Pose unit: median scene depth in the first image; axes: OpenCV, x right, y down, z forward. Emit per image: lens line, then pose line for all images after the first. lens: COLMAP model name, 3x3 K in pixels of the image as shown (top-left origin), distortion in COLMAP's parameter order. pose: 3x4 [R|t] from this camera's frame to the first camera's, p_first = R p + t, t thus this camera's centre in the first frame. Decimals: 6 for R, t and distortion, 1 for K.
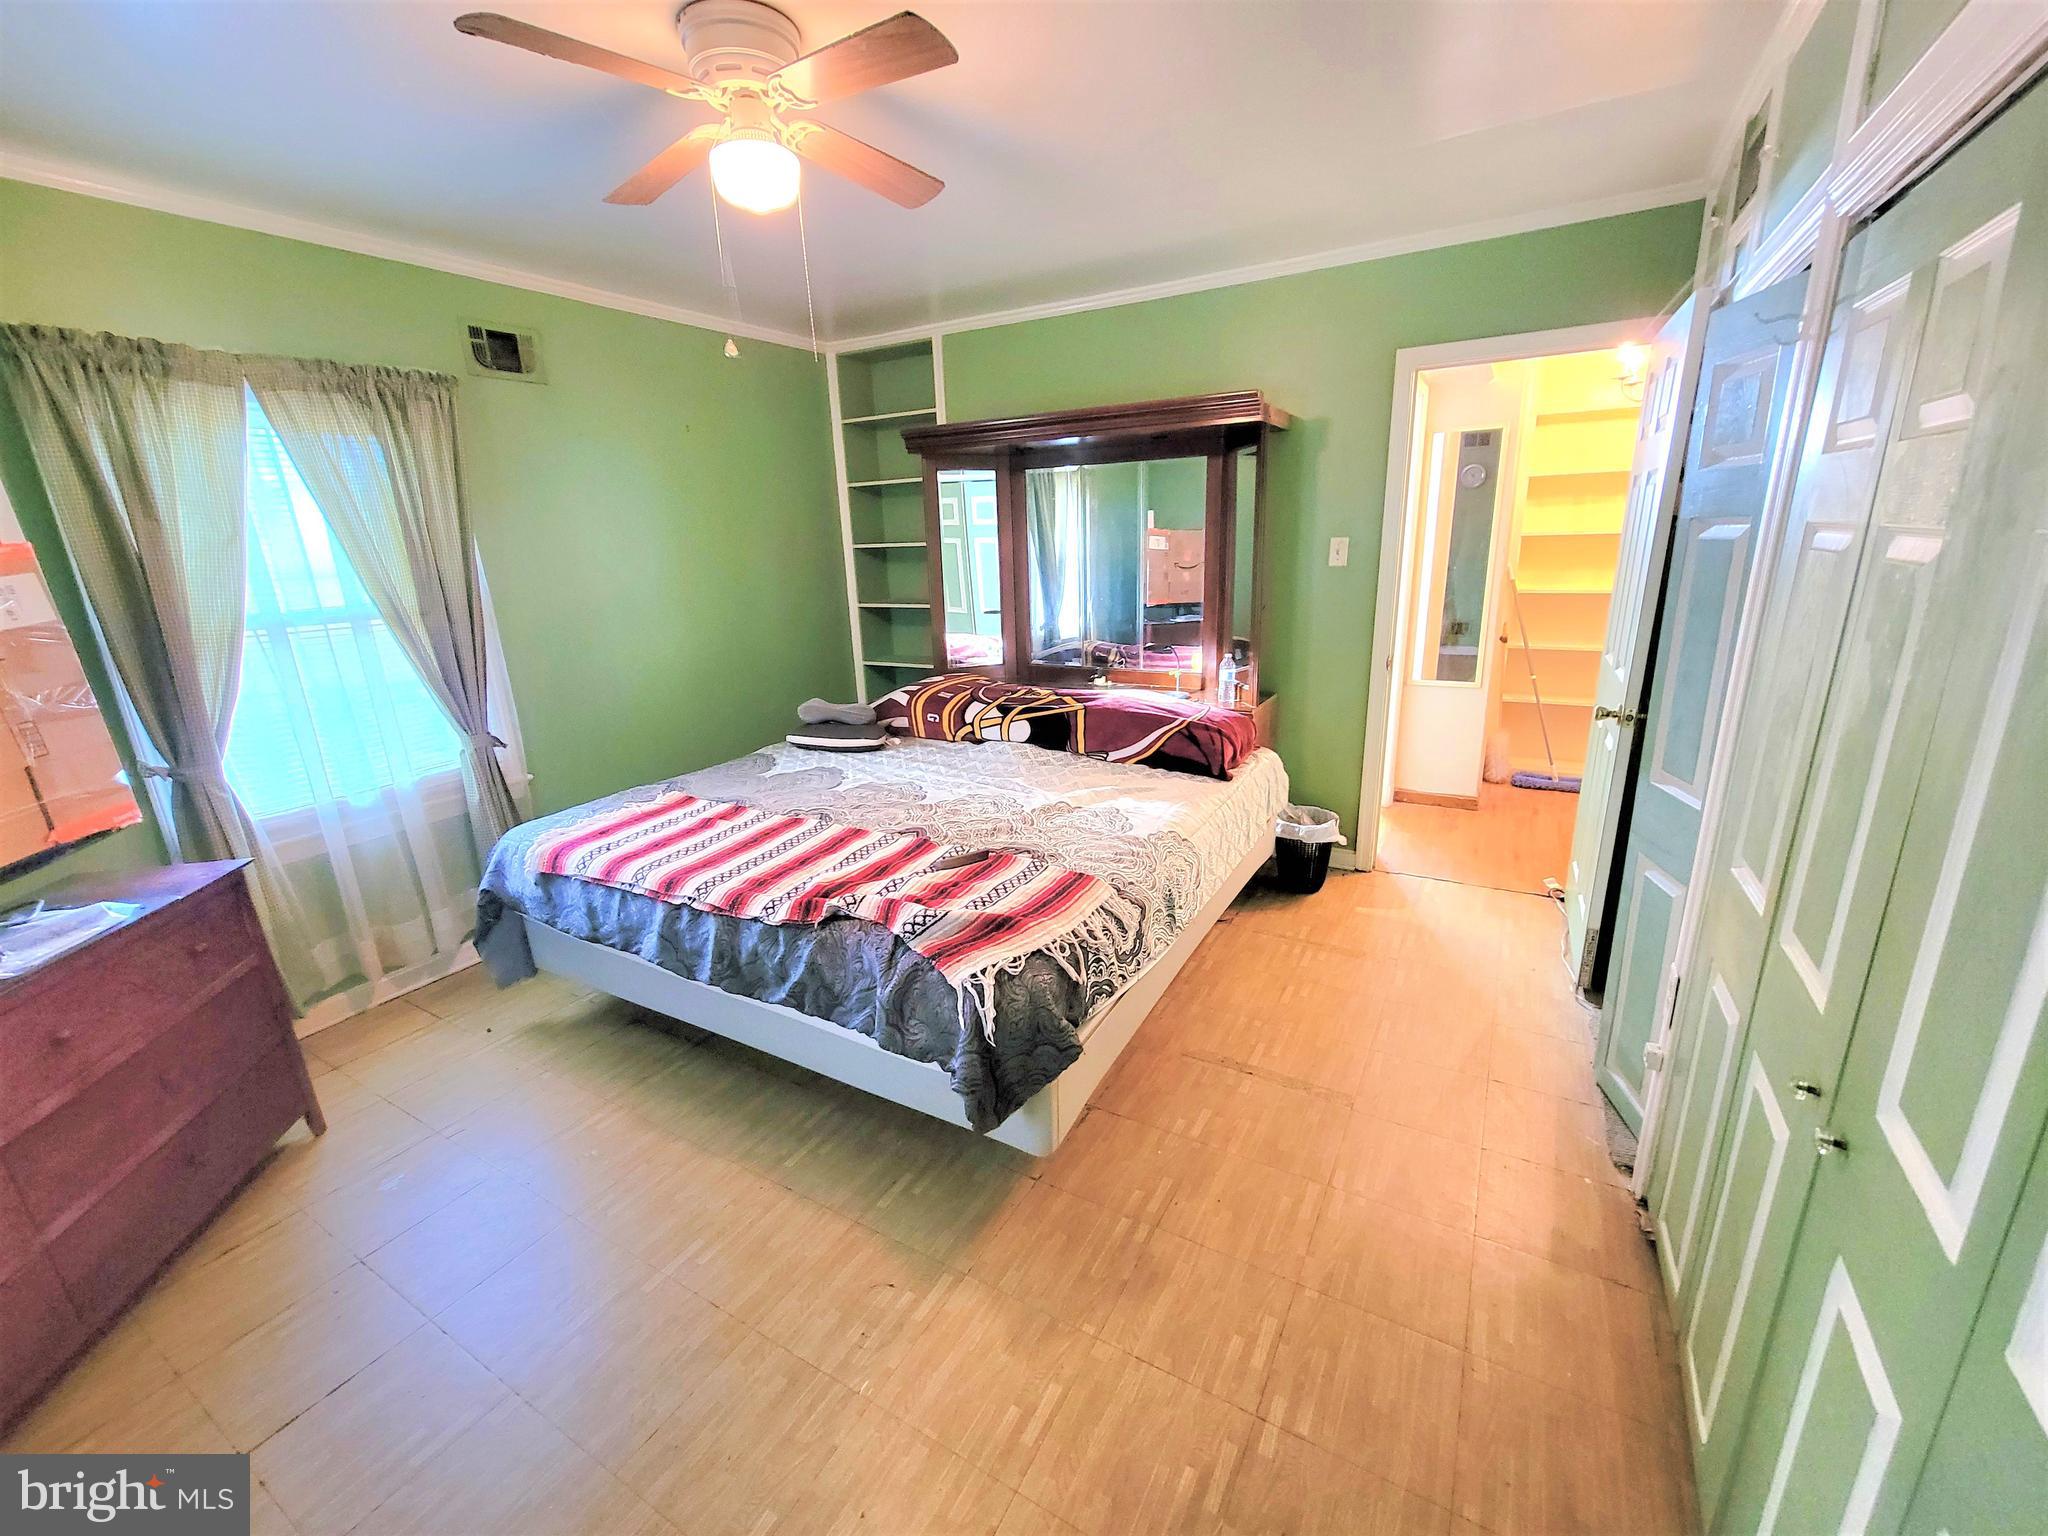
lens RADIAL K [[841.6, 0, 1019.4], [0, 841.6, 768.2], [0, 0, 1]] dist [0.002771, -0.001080]
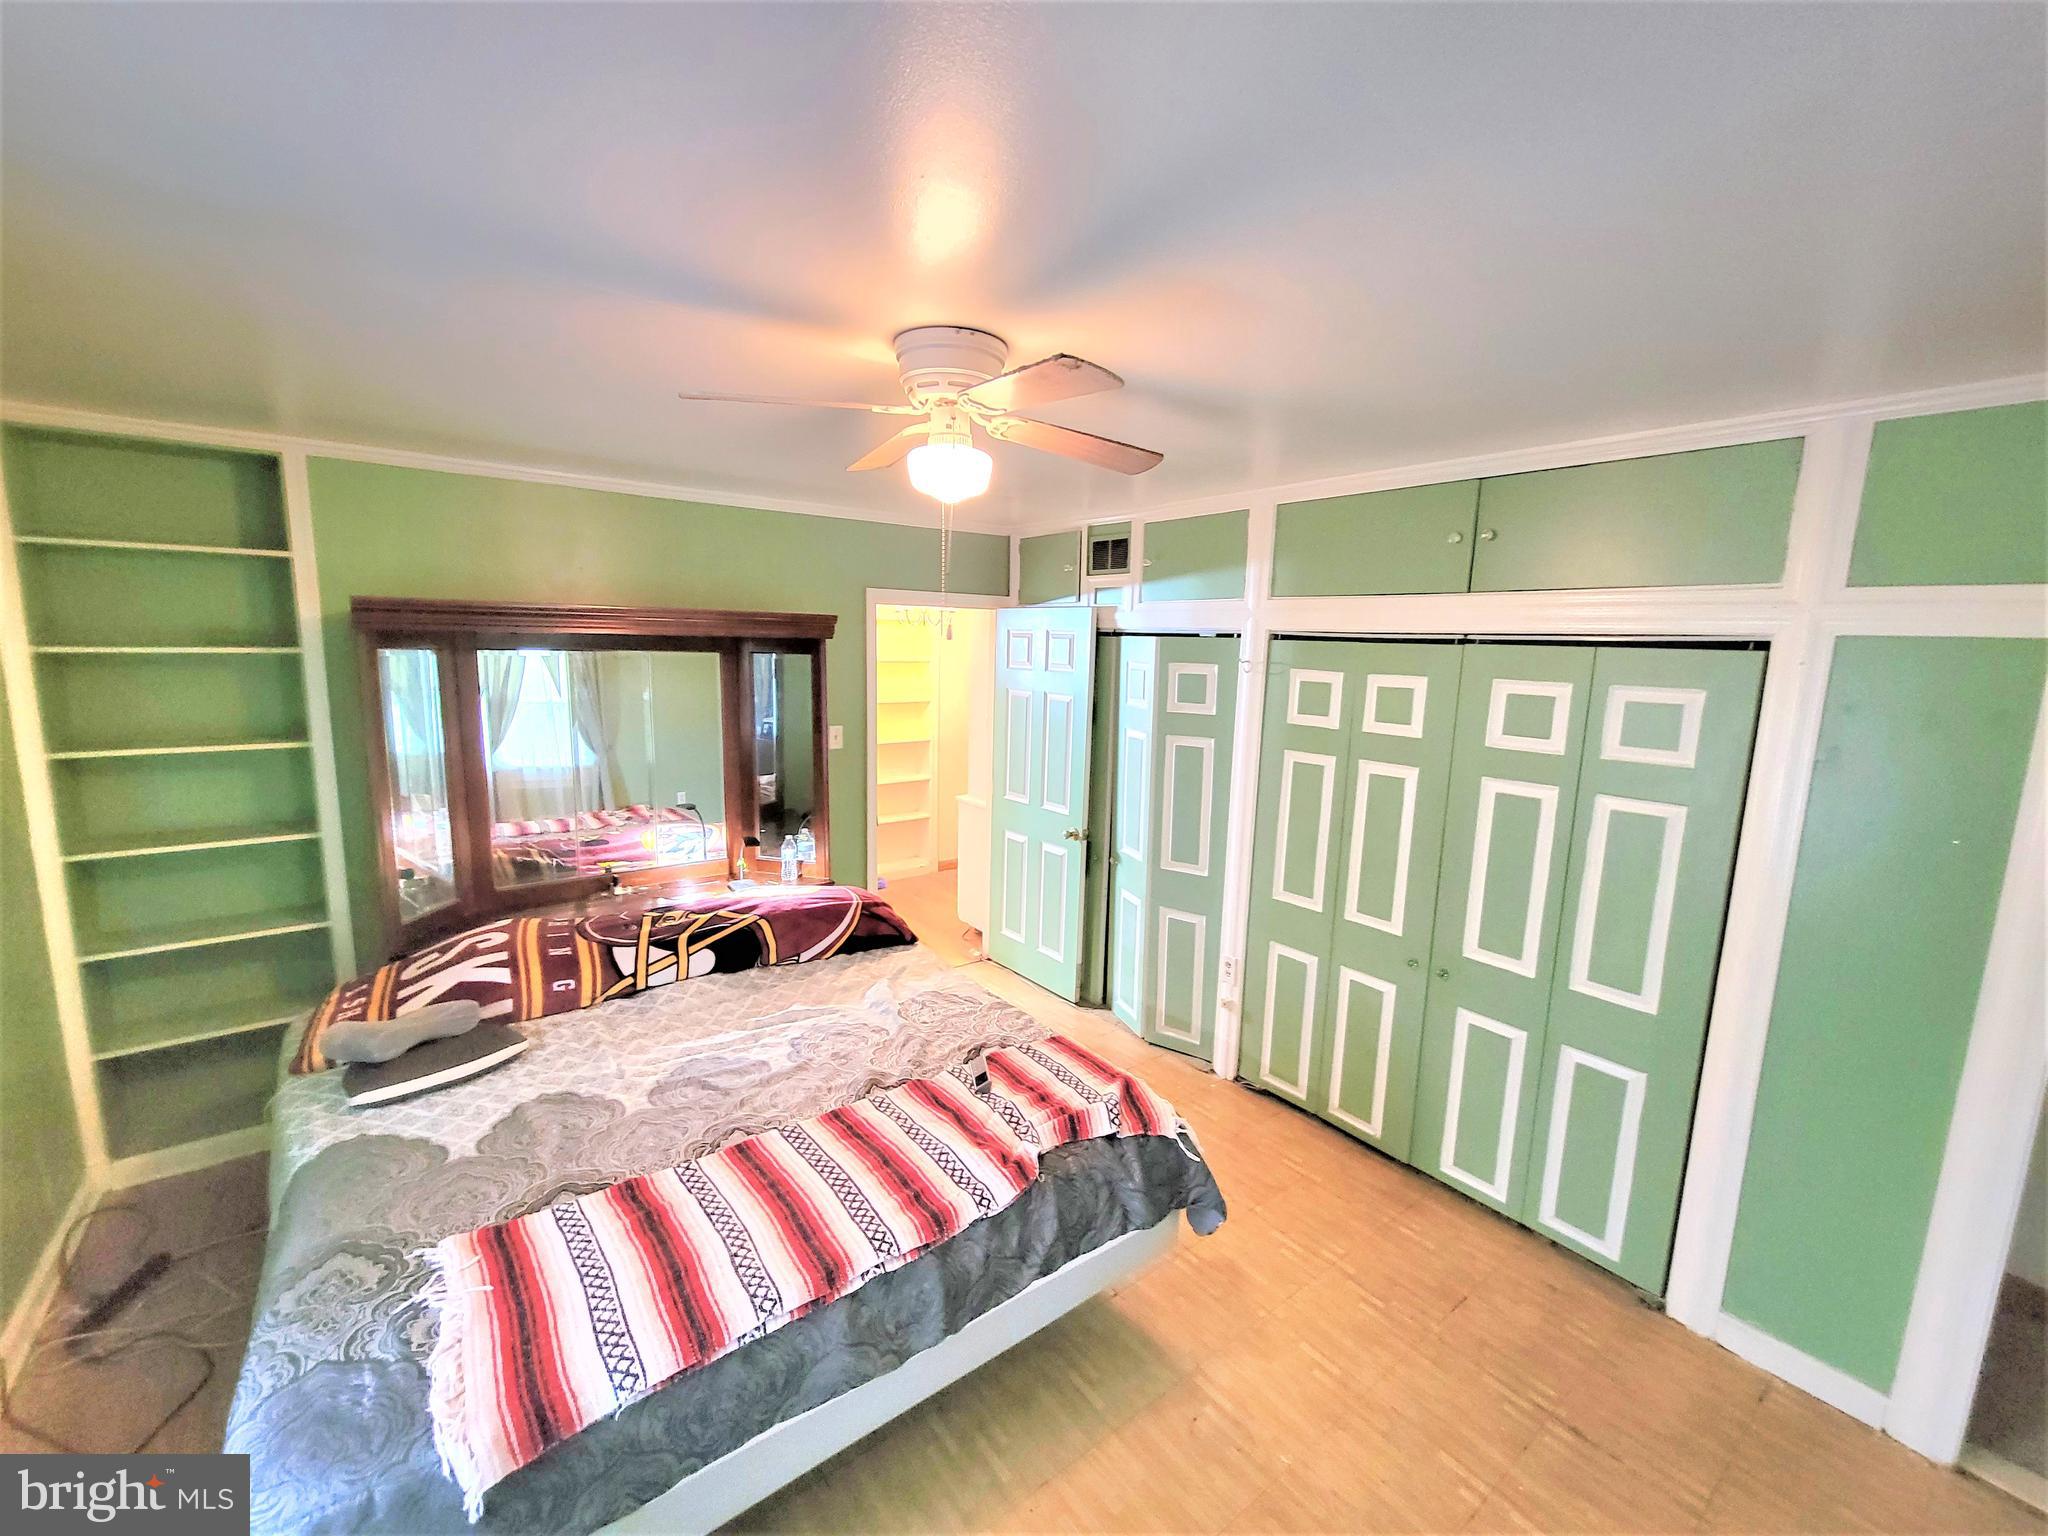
lens RADIAL K [[841.6, 0, 1018.3], [0, 841.6, 769.6], [0, 0, 1]] dist [0.002771, -0.001080]
pose [[0.378322, -0.099187, 0.920344, -0.734390], [0.216379, 0.976174, 0.016258, -0.203094], [-0.900029, 0.192993, 0.390771, 0.350492]]
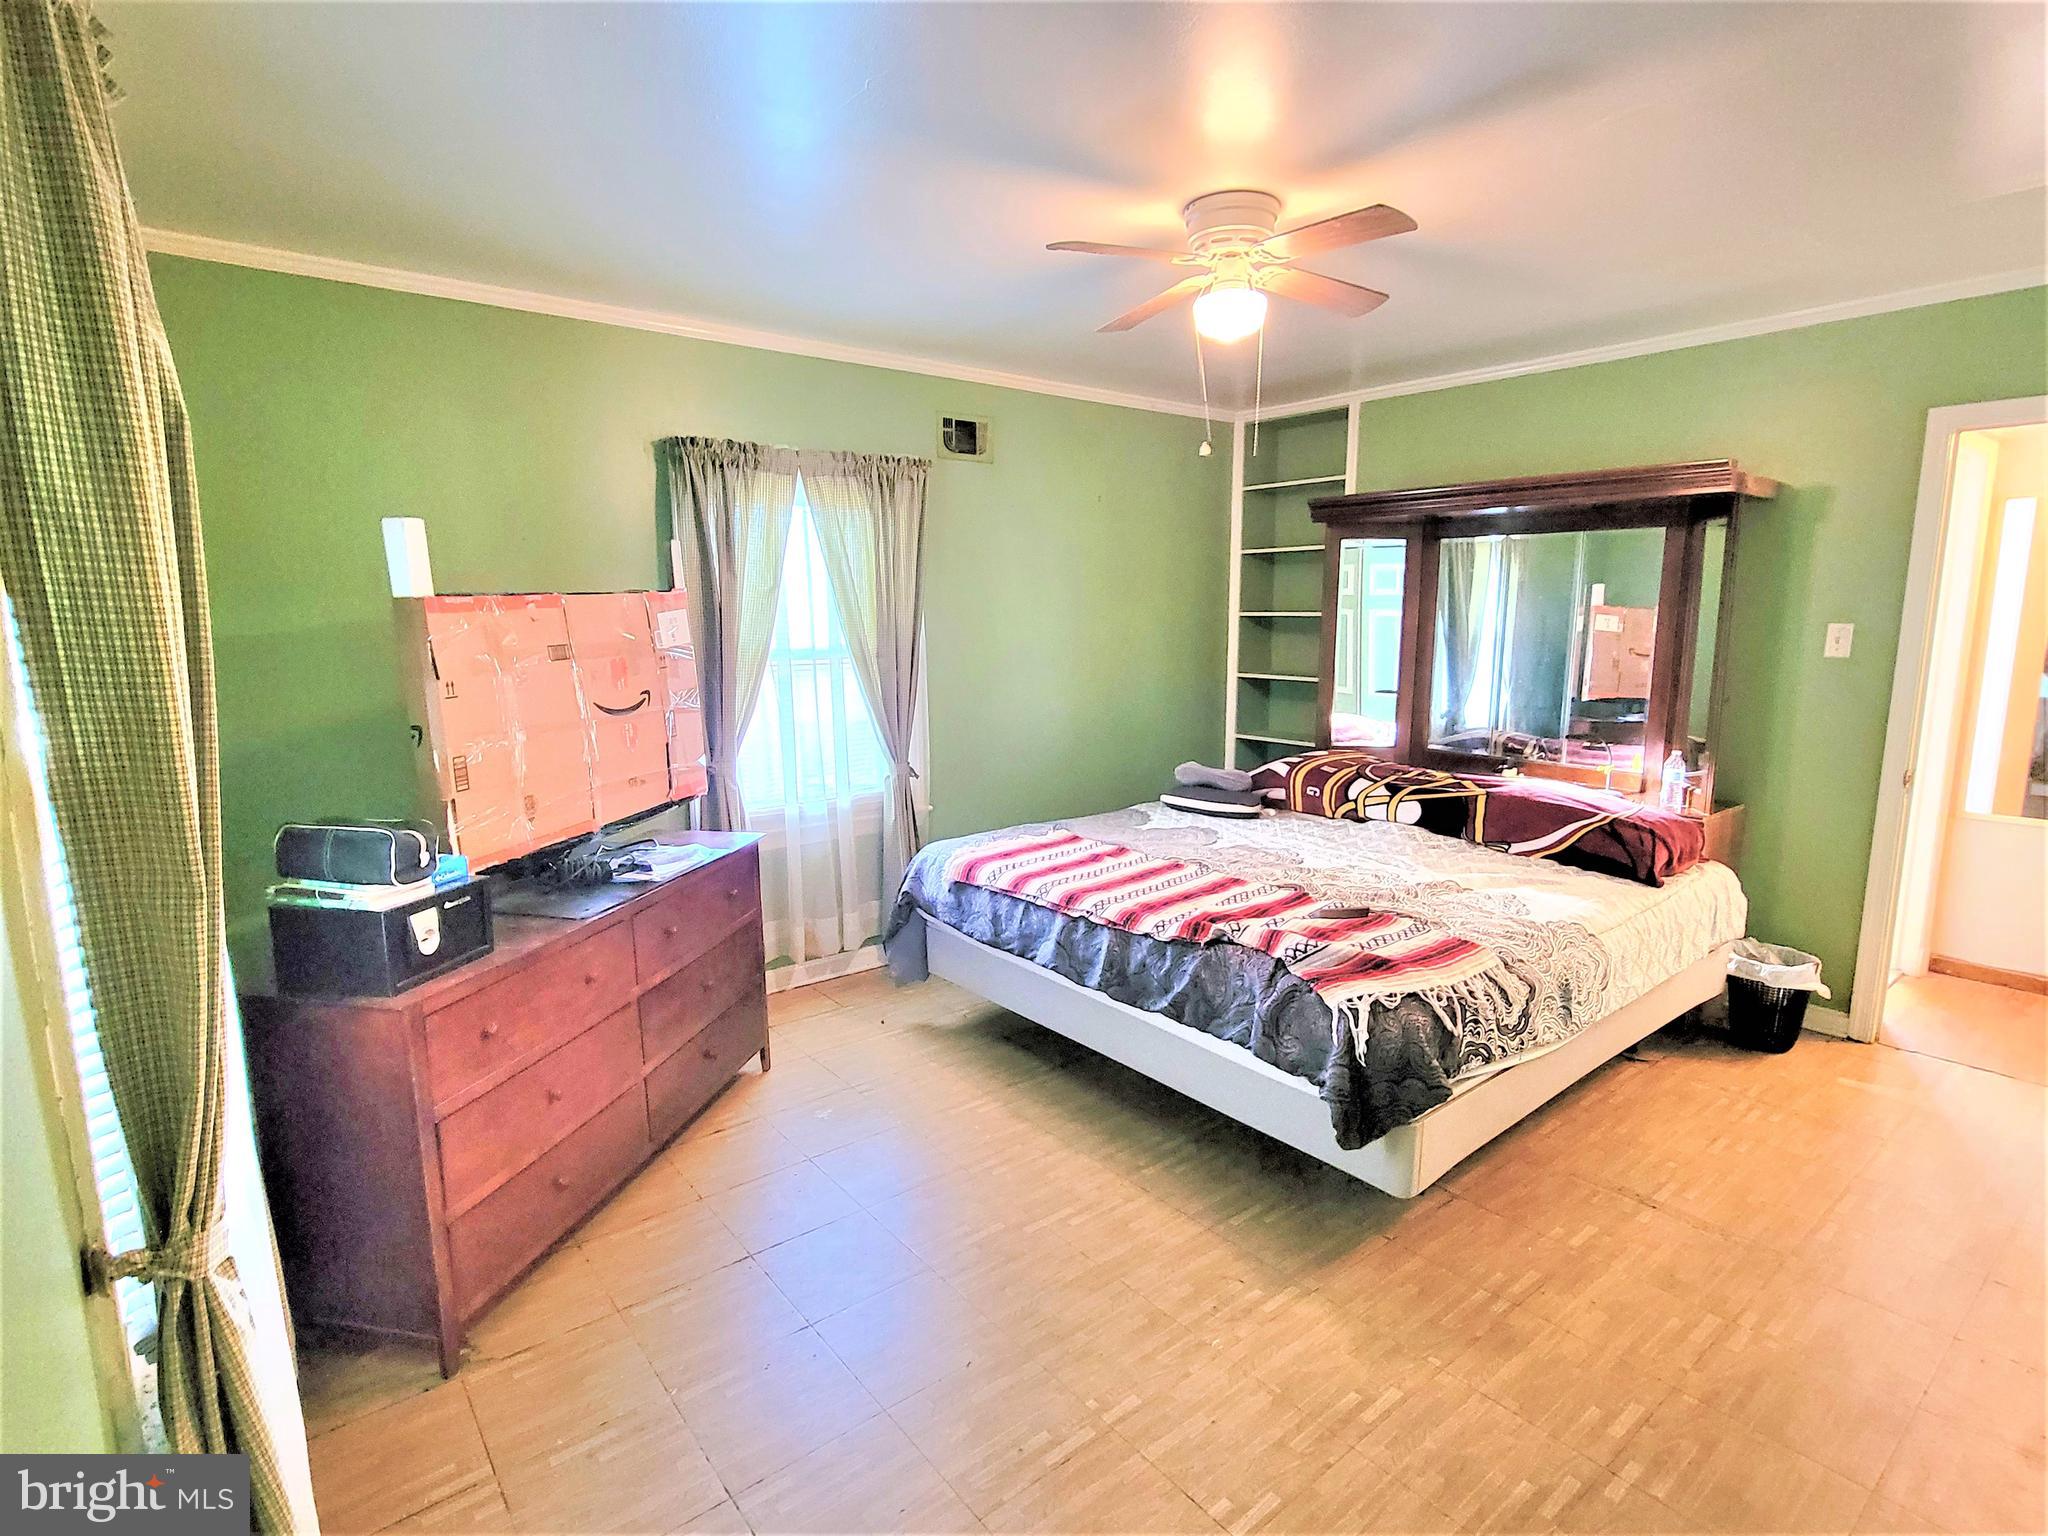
lens RADIAL K [[1032.8, 0, 1027.6], [0, 1032.8, 775.6], [0, 0, 1]] dist [0.015873, -0.005093]
pose [[0.935482, 0.089962, -0.341730, -0.007582], [-0.125141, 0.988721, -0.082287, 0.069727], [0.330473, 0.119743, 0.936189, -0.244703]]
